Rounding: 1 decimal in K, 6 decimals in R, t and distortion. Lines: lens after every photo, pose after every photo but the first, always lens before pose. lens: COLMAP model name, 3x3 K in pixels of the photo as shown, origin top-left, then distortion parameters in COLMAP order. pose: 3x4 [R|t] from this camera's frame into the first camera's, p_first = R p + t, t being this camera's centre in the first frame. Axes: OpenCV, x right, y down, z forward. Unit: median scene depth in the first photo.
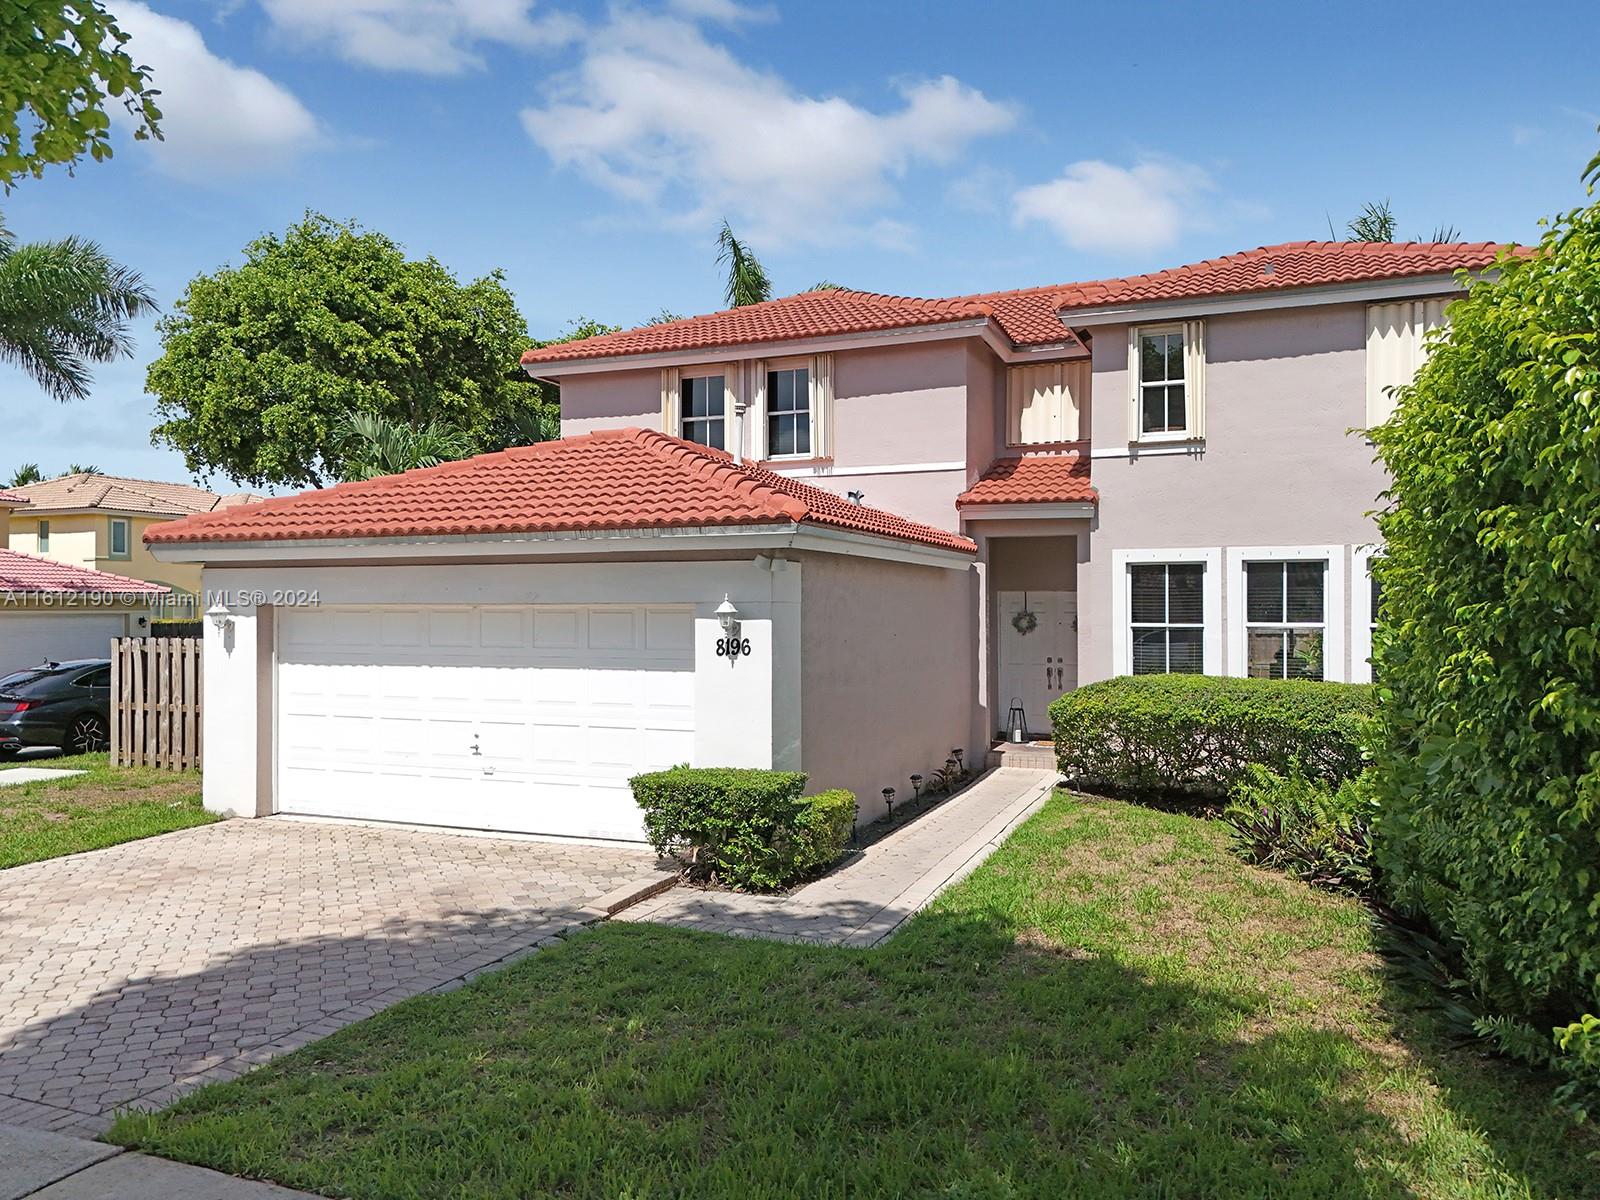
lens RADIAL K [[1190.7, 0, 796.2], [0, 1190.7, 598.0], [0, 0, 1]] dist [0.046323, -0.040143]
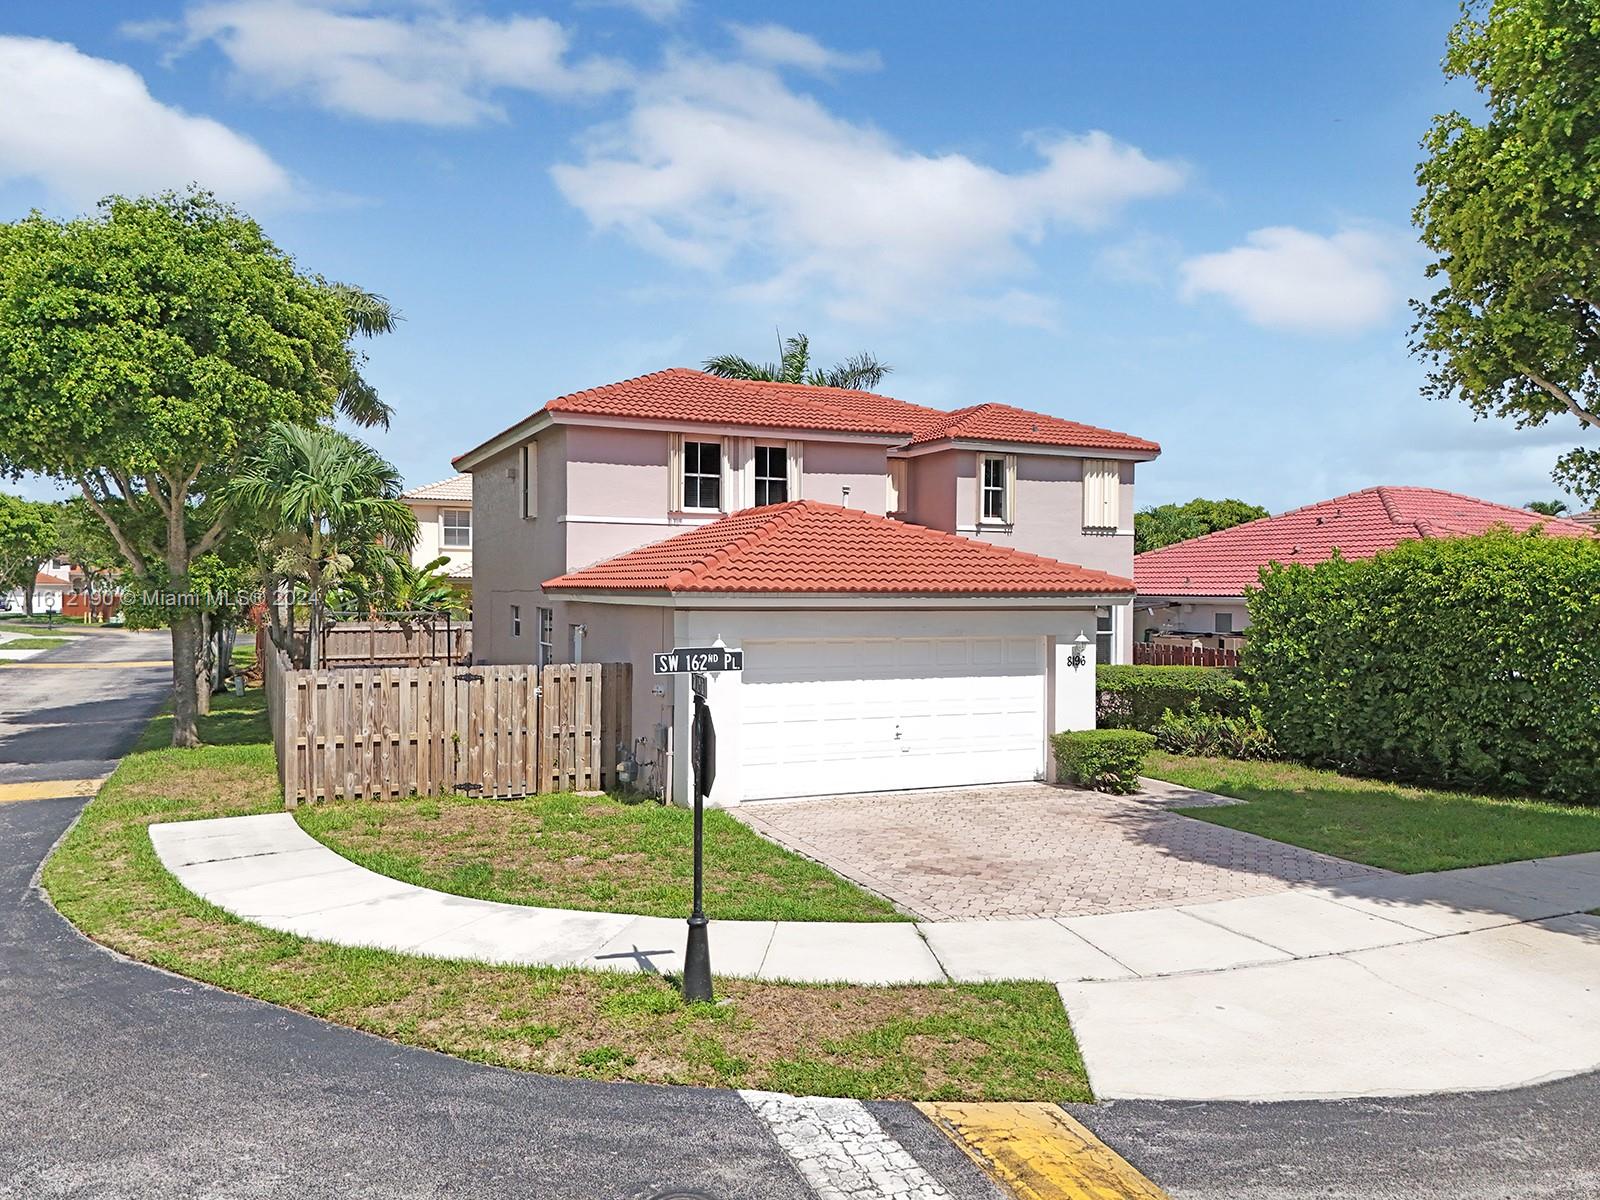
lens RADIAL K [[1190.7, 0, 796.2], [0, 1190.7, 598.0], [0, 0, 1]] dist [0.046323, -0.040143]
pose [[0.675262, 0.003005, 0.737572, -1.155690], [-0.017444, 0.999777, 0.011896, -0.045869], [-0.737372, -0.020899, 0.675164, 0.092024]]
